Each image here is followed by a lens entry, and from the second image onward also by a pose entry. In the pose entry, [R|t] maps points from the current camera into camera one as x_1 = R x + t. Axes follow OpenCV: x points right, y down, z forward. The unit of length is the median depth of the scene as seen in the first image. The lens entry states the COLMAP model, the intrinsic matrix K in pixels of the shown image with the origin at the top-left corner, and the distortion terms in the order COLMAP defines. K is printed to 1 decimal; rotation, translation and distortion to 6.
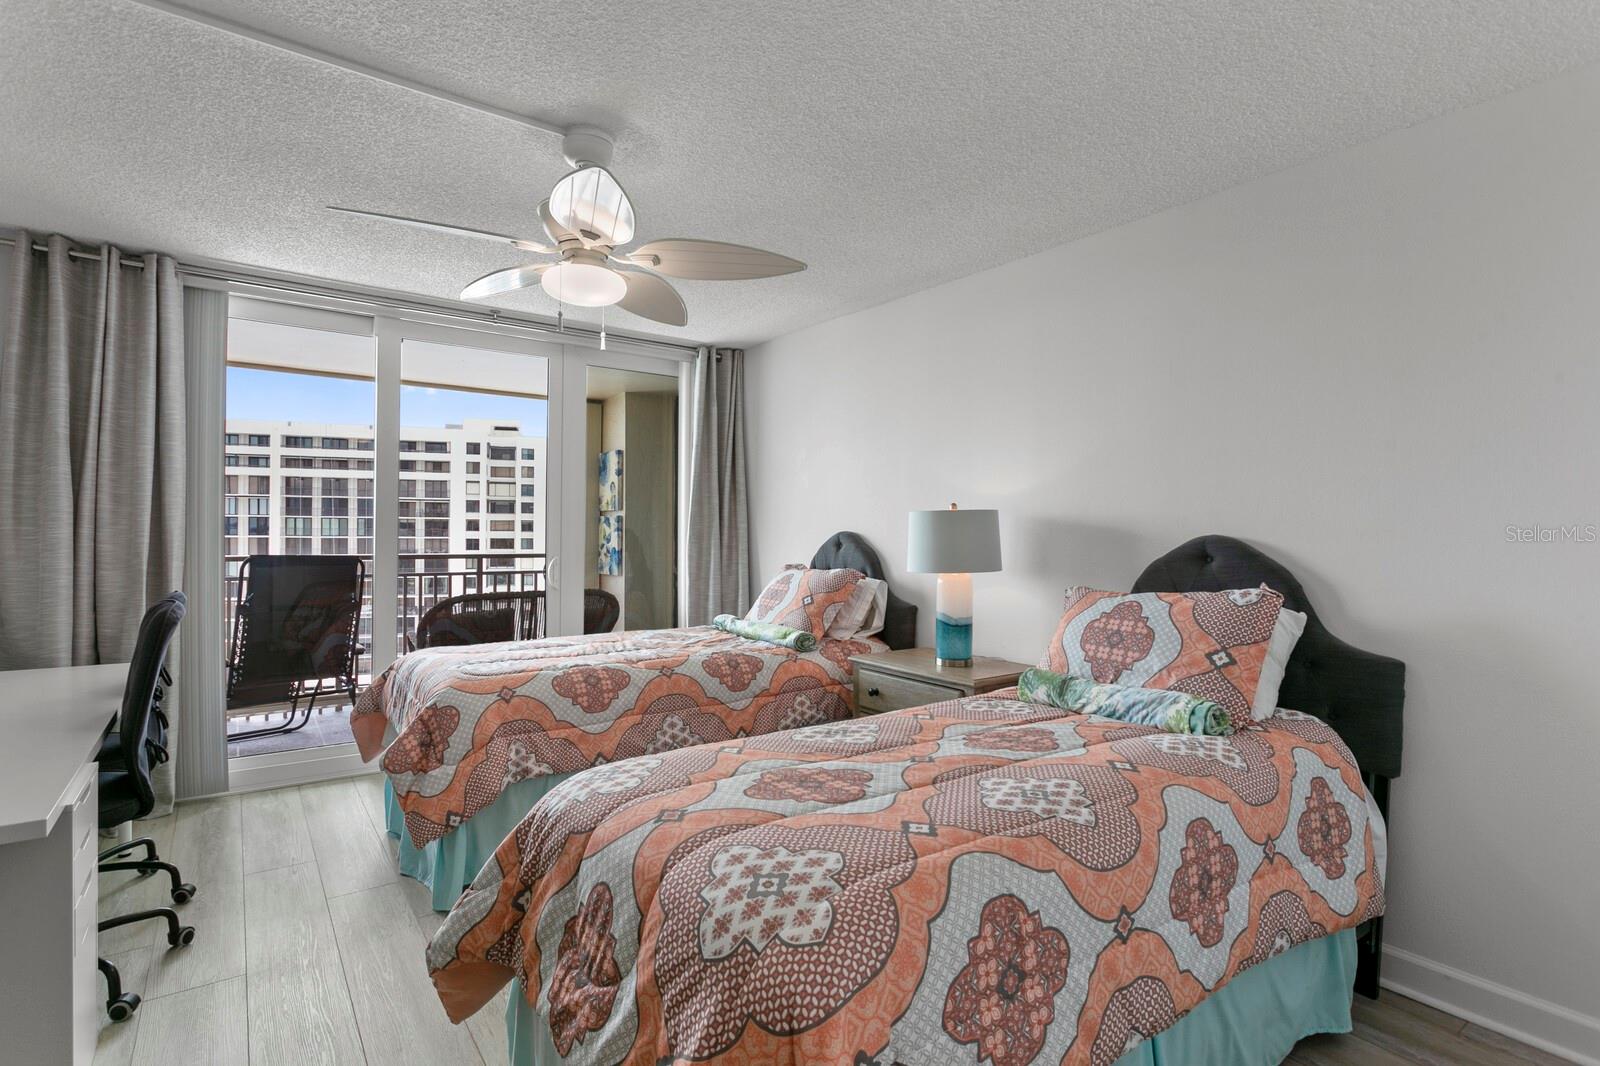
lens RADIAL K [[800.4, 0, 788.5], [0, 800.4, 534.0], [0, 0, 1]] dist [-0.006033, 0.000602]
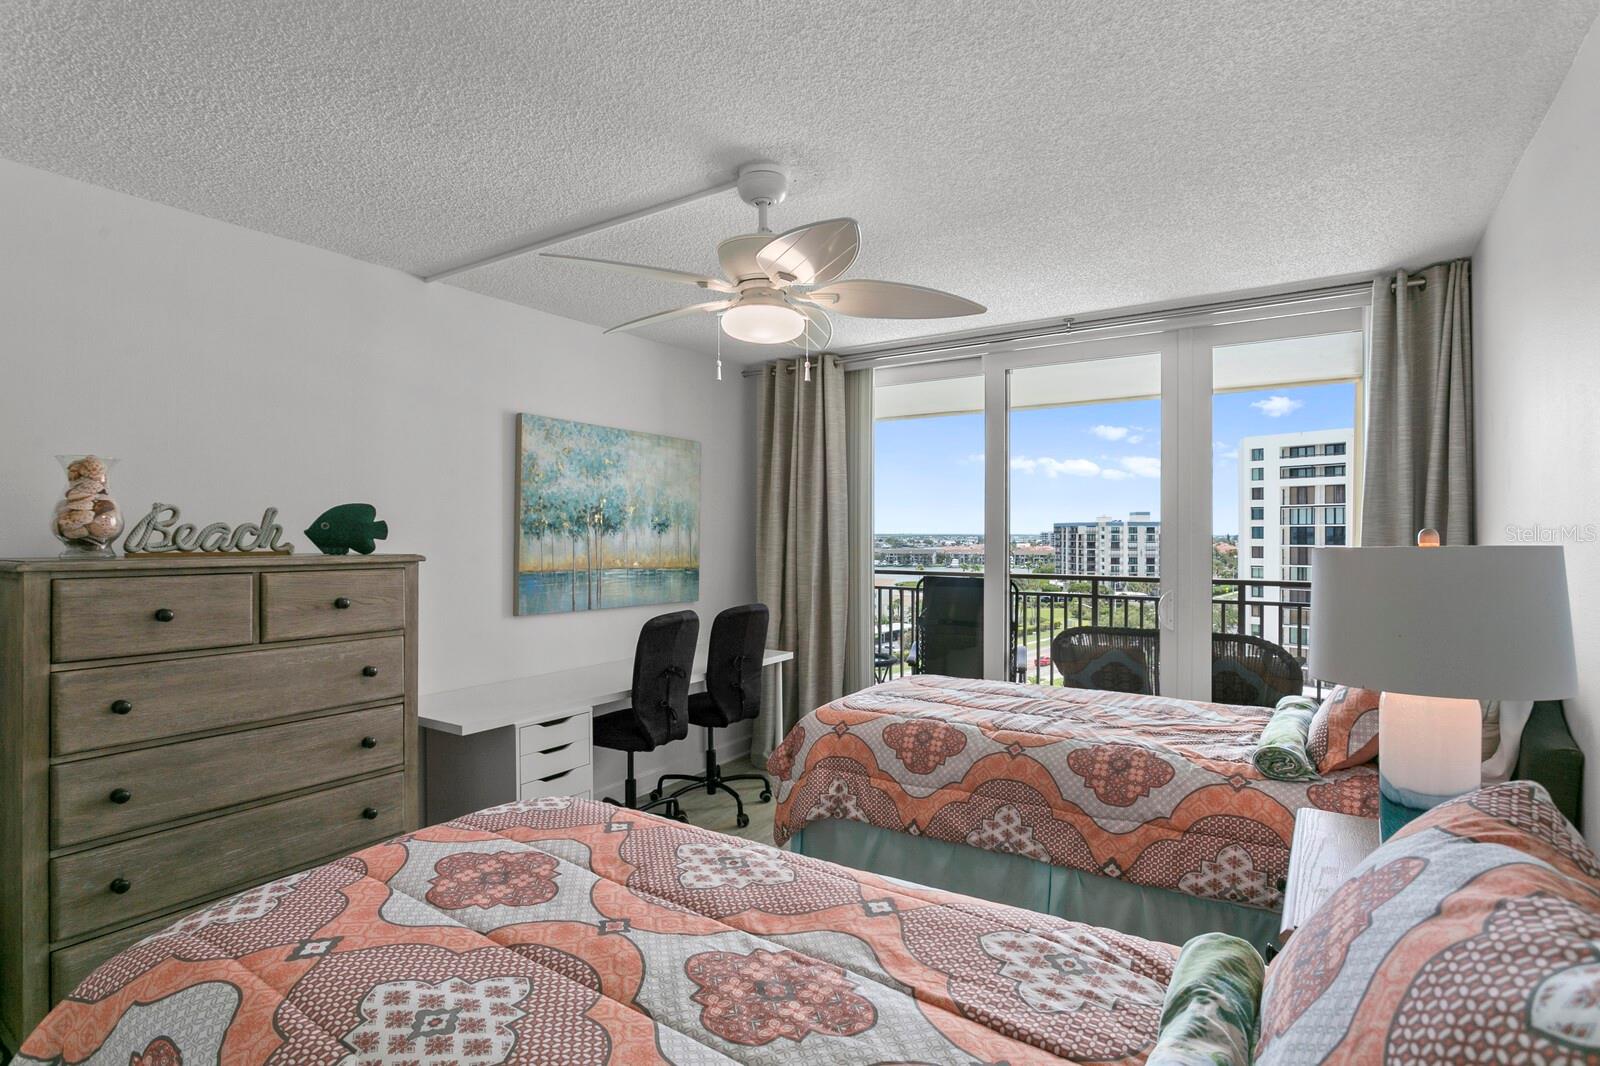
lens RADIAL K [[800.4, 0, 802.2], [0, 800.4, 533.7], [0, 0, 1]] dist [-0.006033, 0.000602]
pose [[0.343596, -0.010763, -0.939056, 0.519700], [0.001246, 0.999939, -0.011004, -0.031775], [0.939117, 0.002611, 0.343588, 0.538098]]
